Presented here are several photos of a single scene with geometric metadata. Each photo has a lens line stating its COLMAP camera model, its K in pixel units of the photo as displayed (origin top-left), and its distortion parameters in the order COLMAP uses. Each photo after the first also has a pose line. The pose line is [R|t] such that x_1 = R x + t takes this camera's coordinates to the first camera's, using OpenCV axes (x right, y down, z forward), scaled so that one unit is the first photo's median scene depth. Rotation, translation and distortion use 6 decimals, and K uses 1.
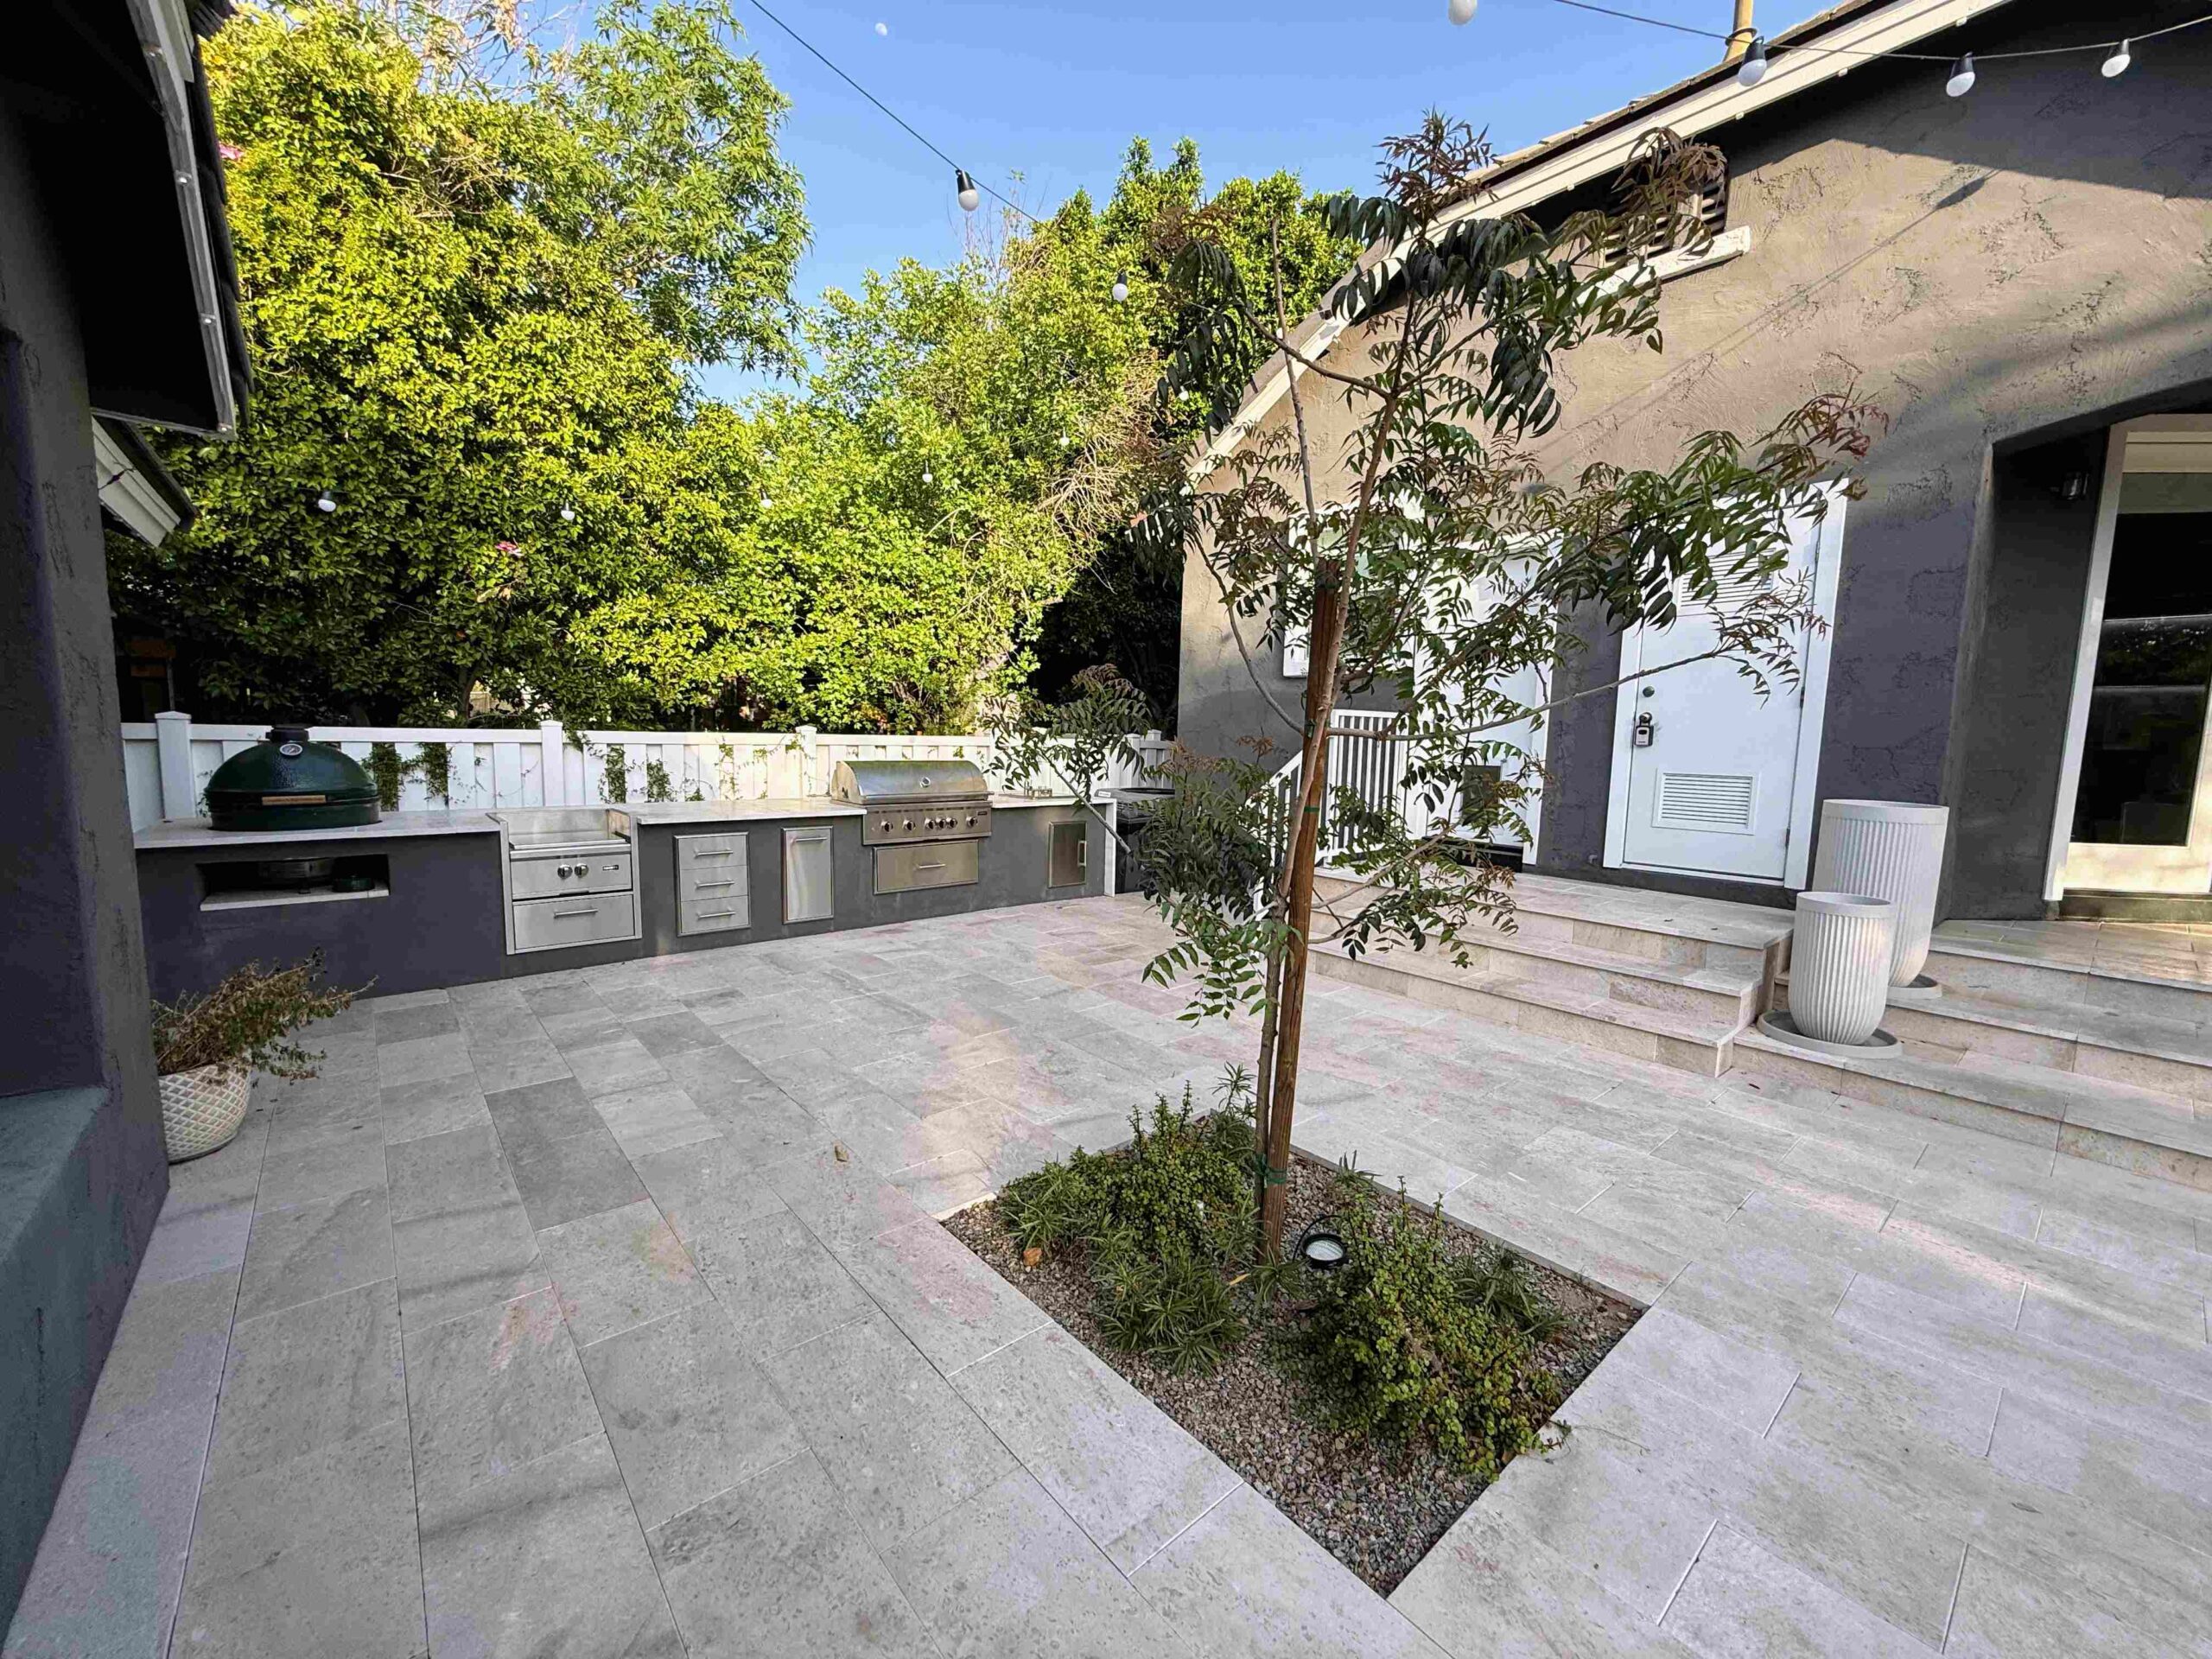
lens RADIAL K [[883.2, 0, 1110.9], [0, 883.2, 835.3], [0, 0, 1]] dist [0.001901, -0.000724]
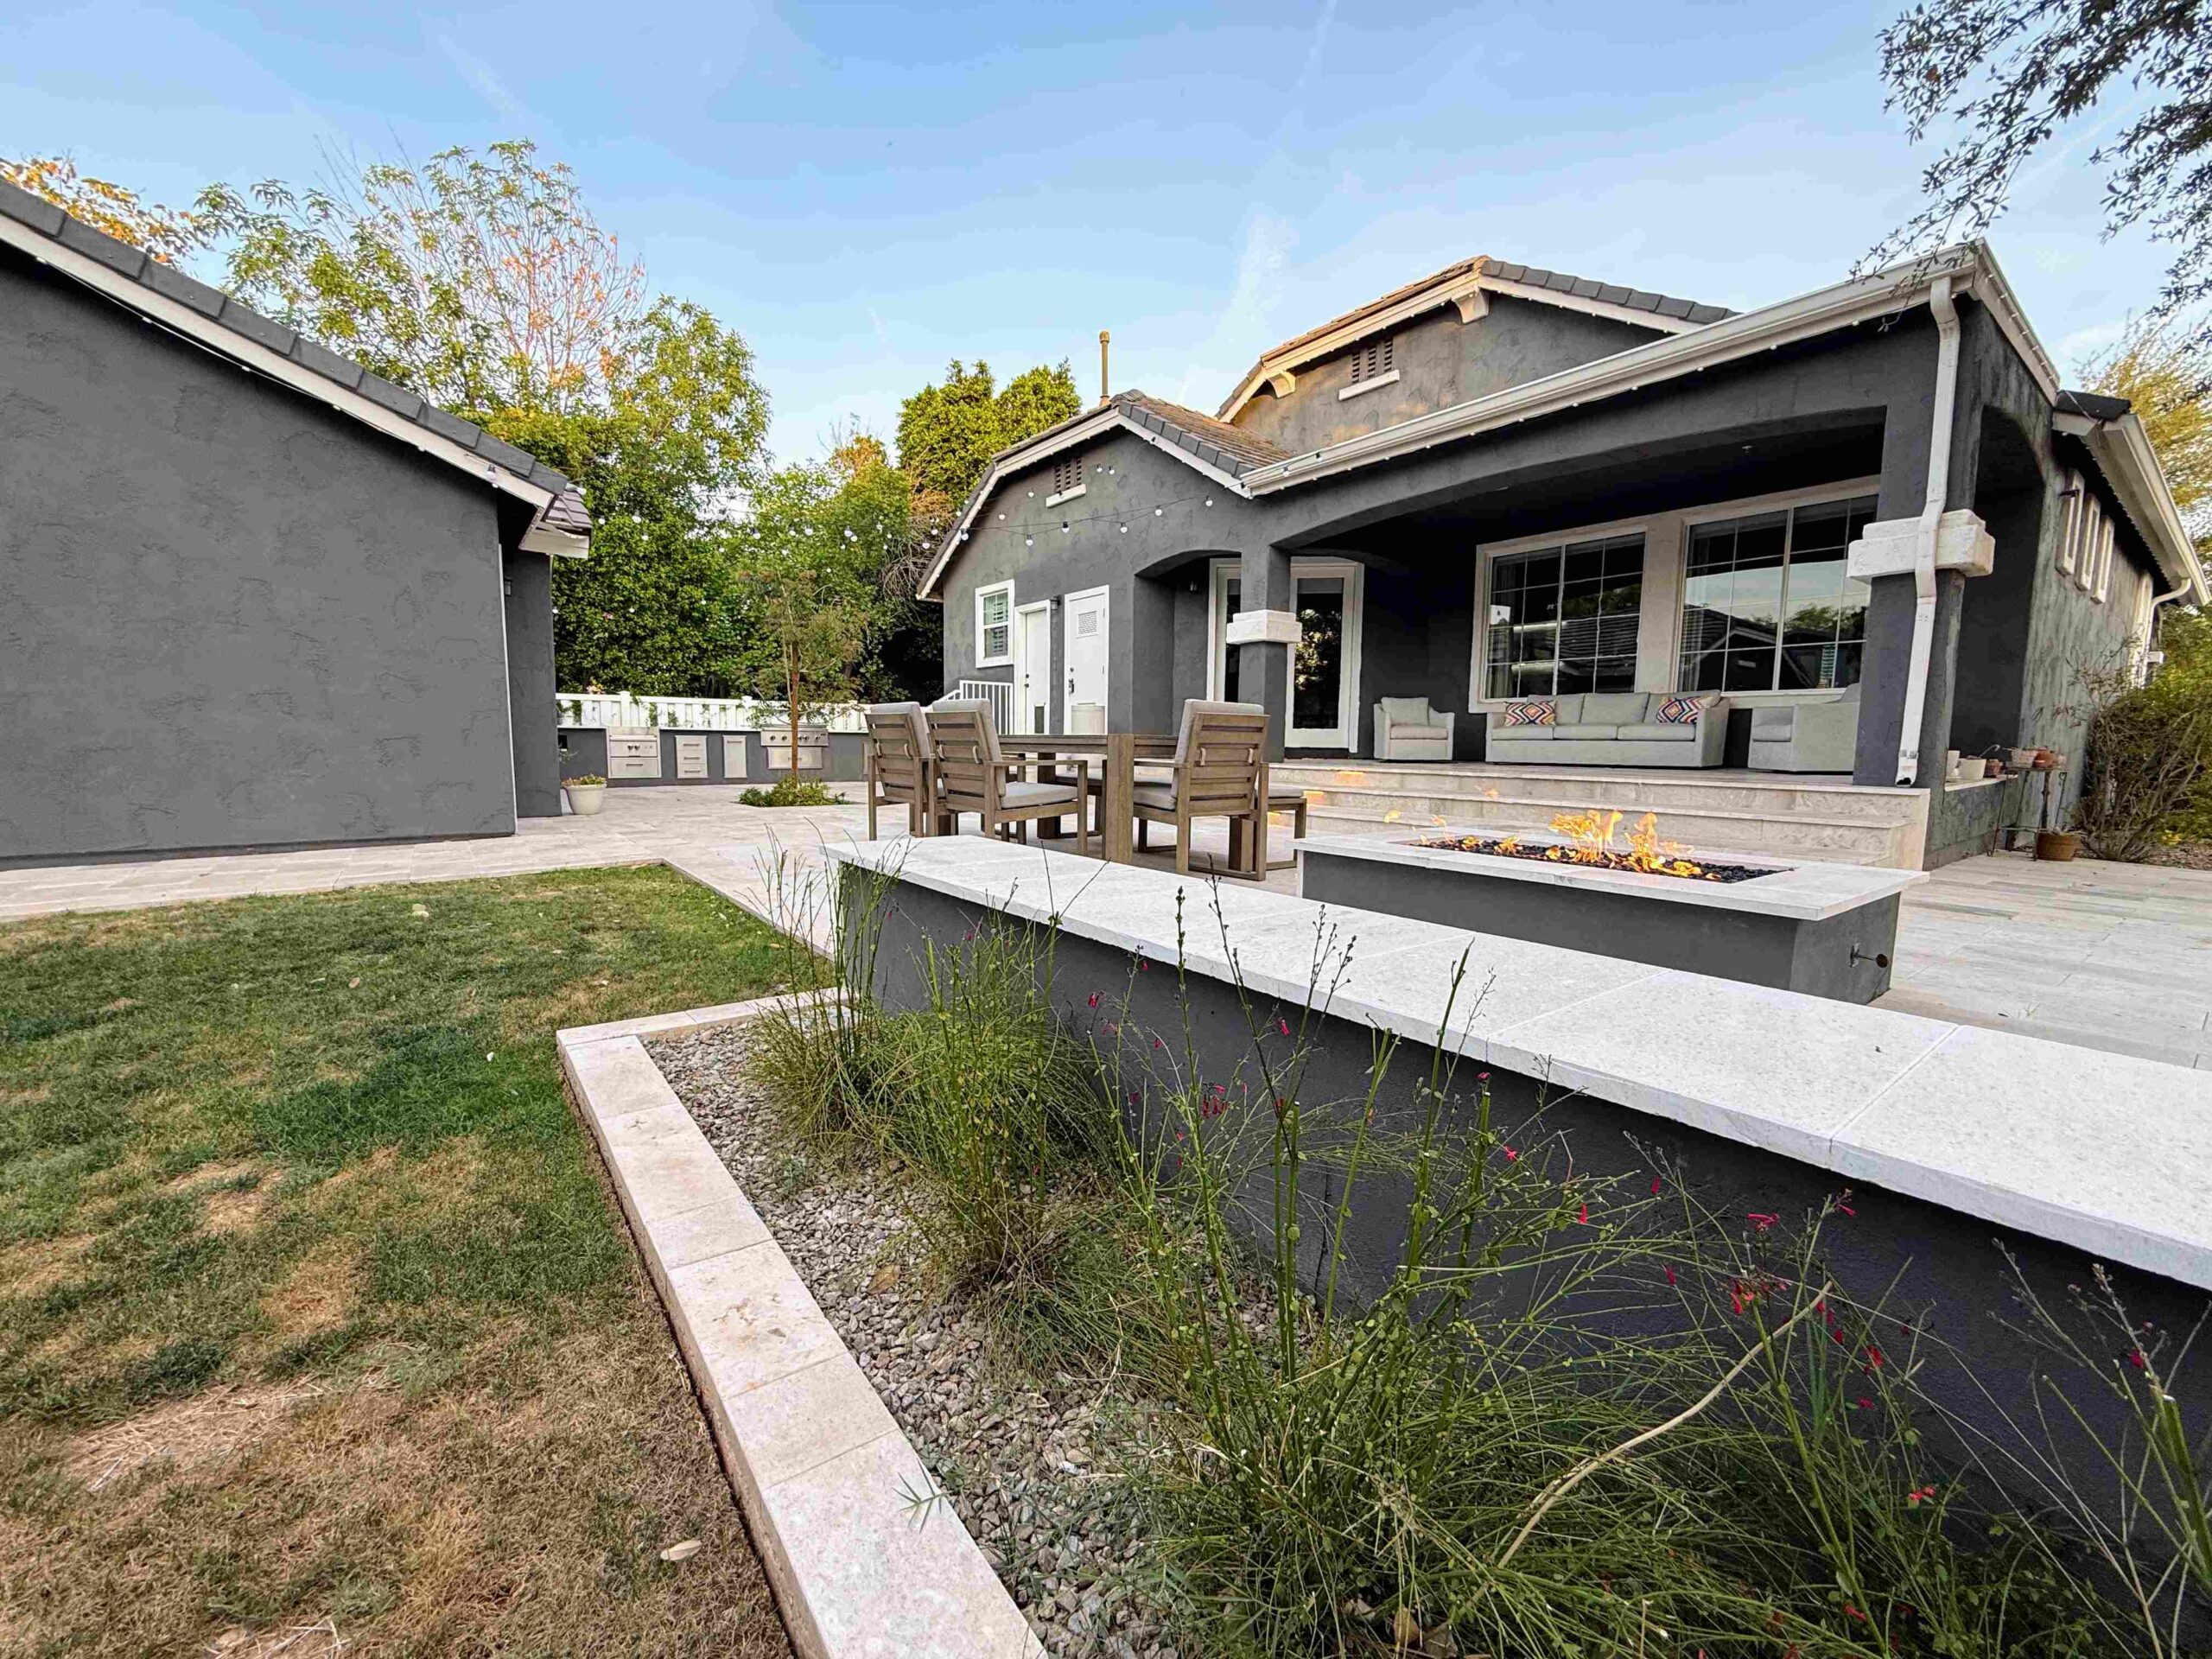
lens RADIAL K [[883.2, 0, 1106.3], [0, 883.2, 830.2], [0, 0, 1]] dist [0.001901, -0.000724]
pose [[0.998238, -0.004733, -0.059141, 0.696362], [0.003809, 0.999869, -0.015712, 0.255588], [0.059208, 0.015459, 0.998126, -1.126955]]
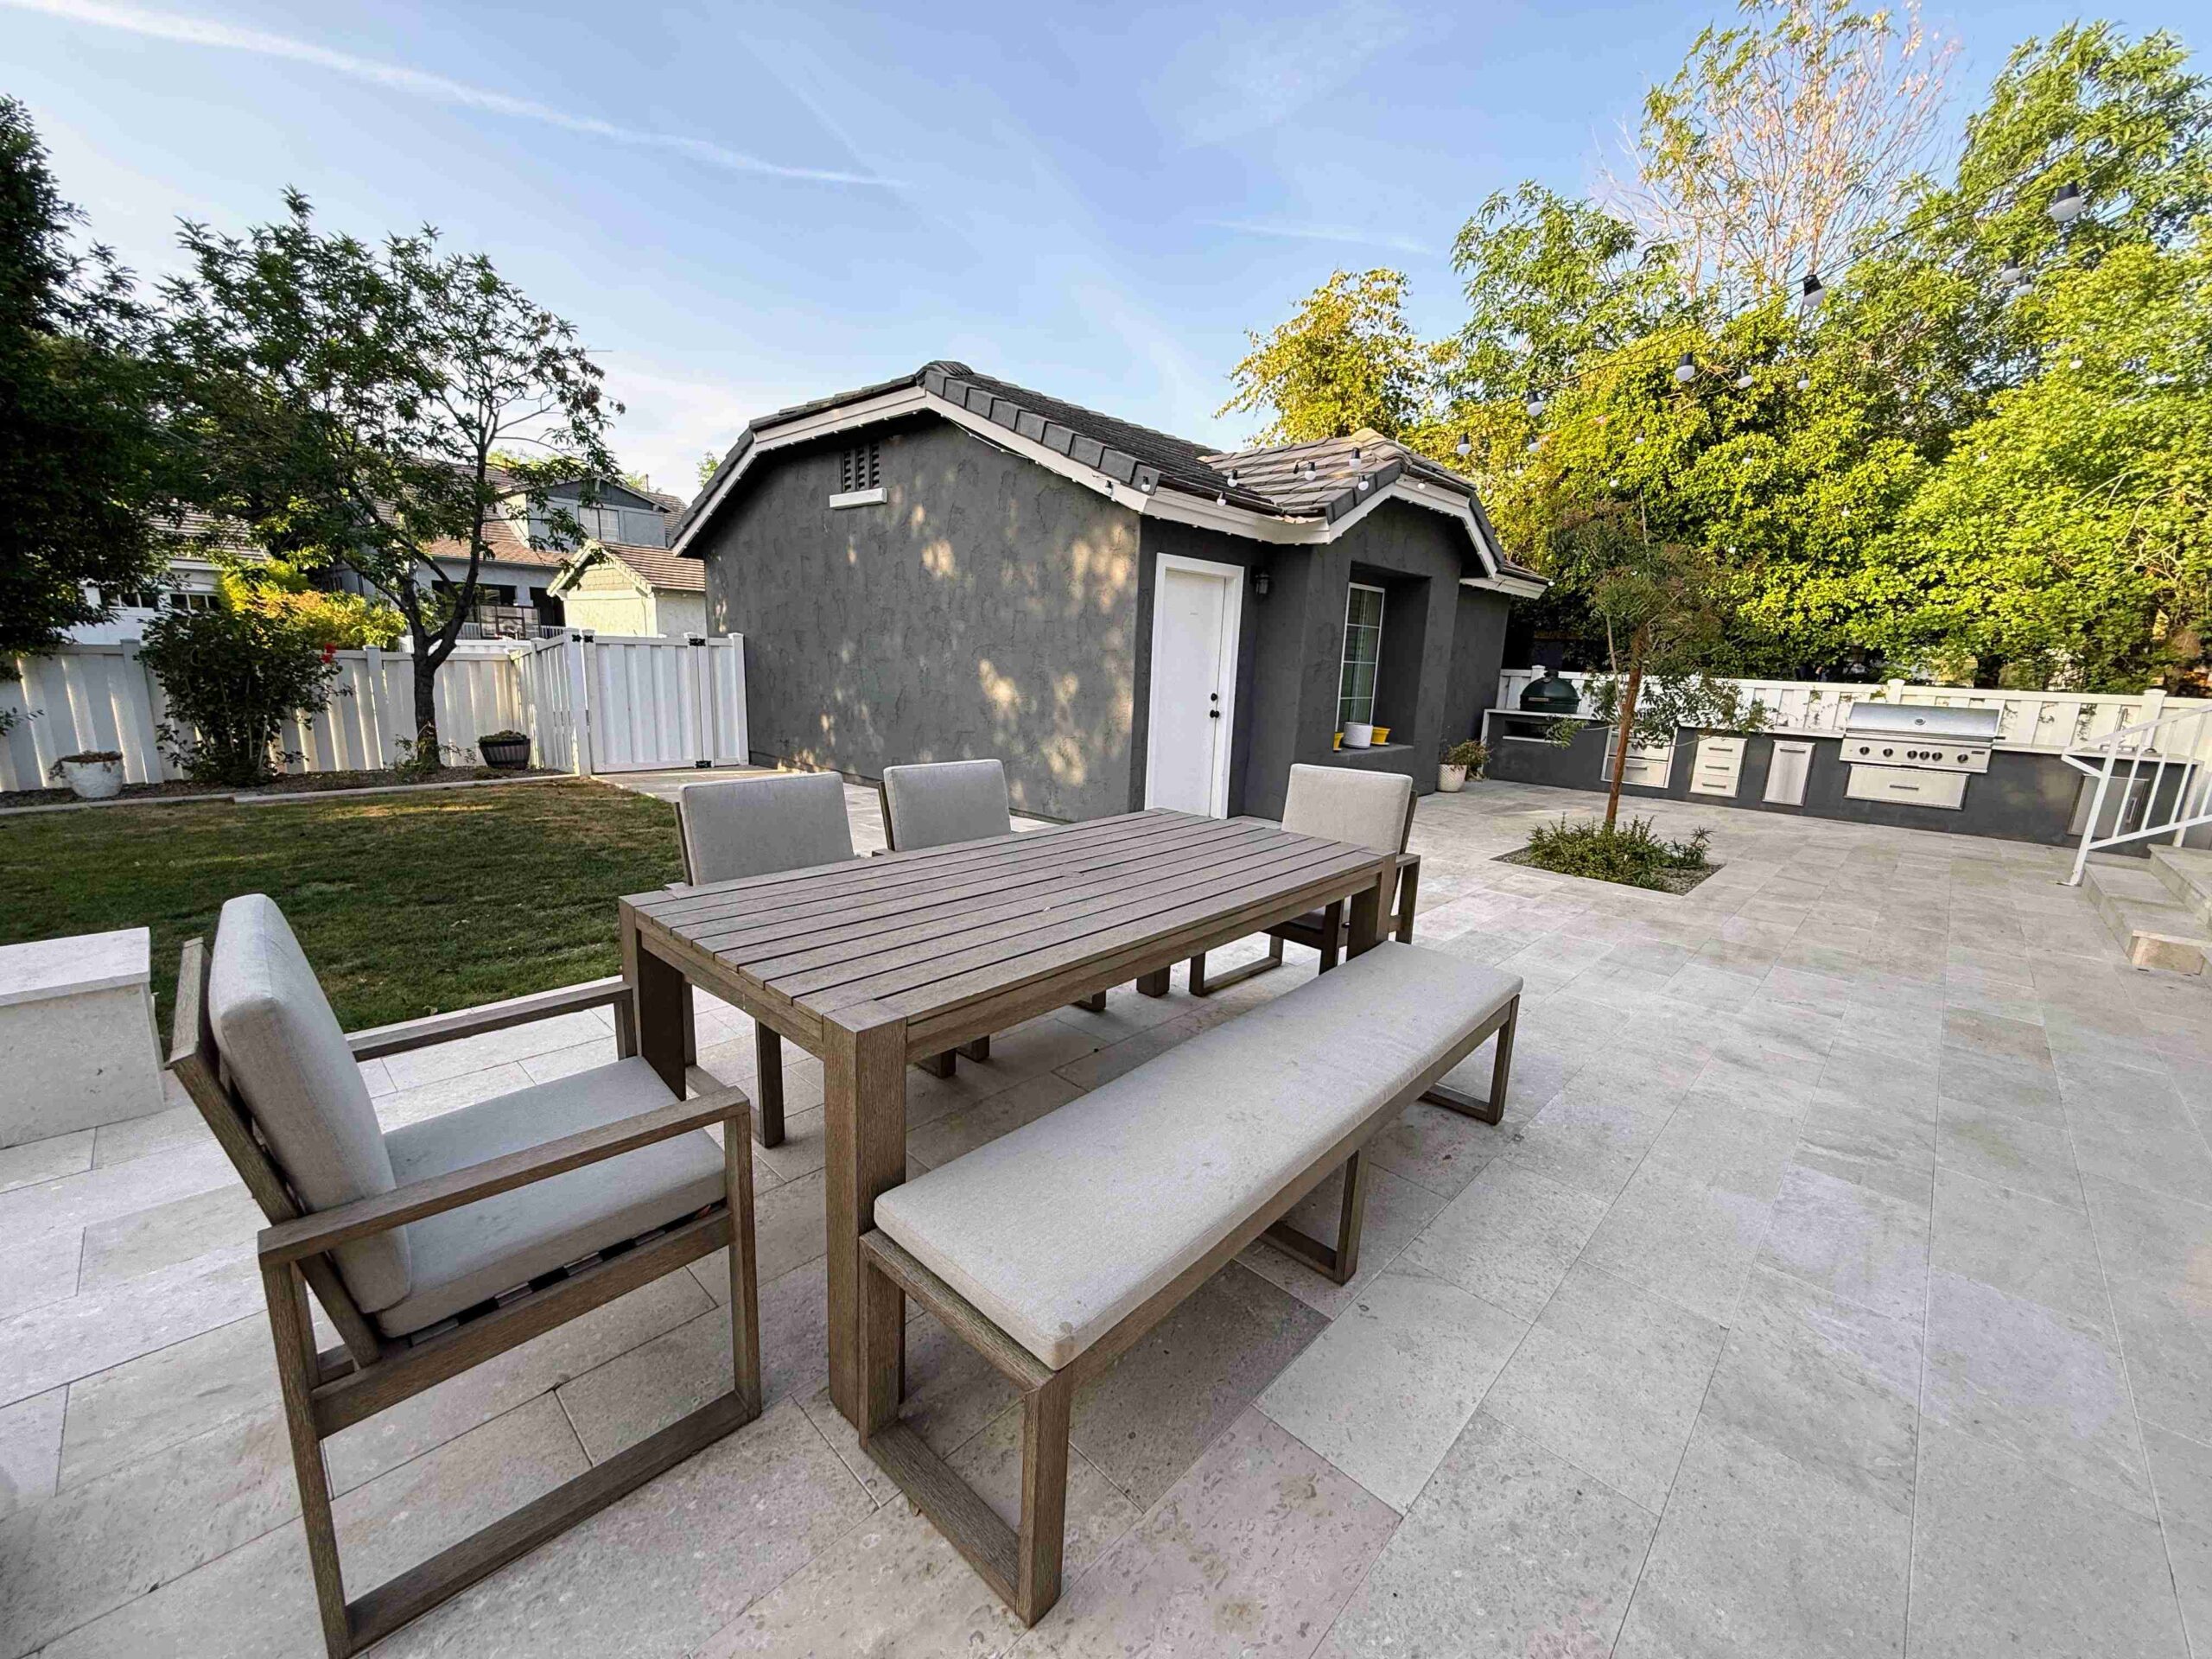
lens RADIAL K [[883.2, 0, 1104.4], [0, 883.2, 832.3], [0, 0, 1]] dist [0.001901, -0.000724]
pose [[0.102714, 0.182948, -0.977742, 0.992177], [-0.153818, 0.974039, 0.166097, 0.068256], [0.982746, 0.133334, 0.128188, -0.324492]]
